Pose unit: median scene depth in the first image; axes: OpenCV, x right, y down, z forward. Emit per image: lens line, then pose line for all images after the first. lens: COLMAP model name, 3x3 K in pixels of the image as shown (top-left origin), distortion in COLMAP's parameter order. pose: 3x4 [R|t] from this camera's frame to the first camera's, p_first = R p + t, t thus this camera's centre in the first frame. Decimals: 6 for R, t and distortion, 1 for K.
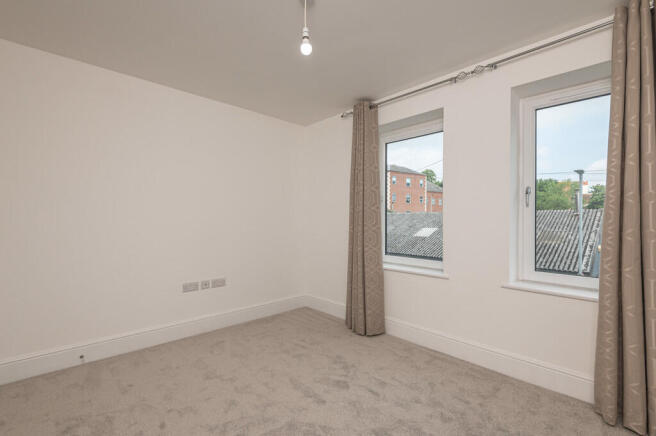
lens RADIAL K [[296.7, 0, 326.4], [0, 296.7, 220.4], [0, 0, 1]] dist [0.031518, -0.004504]
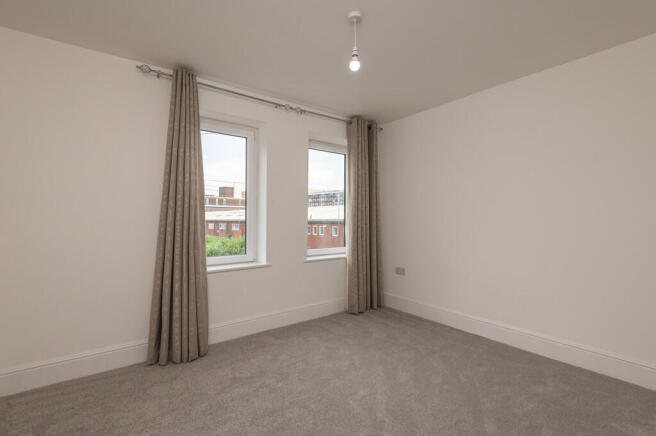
lens RADIAL K [[296.7, 0, 326.8], [0, 296.7, 215.7], [0, 0, 1]] dist [0.031518, -0.004504]
pose [[0.135526, 0.008974, 0.990733, -0.649249], [0.003781, 0.999947, -0.009575, 0.002960], [-0.990767, 0.005044, 0.135485, 0.529530]]
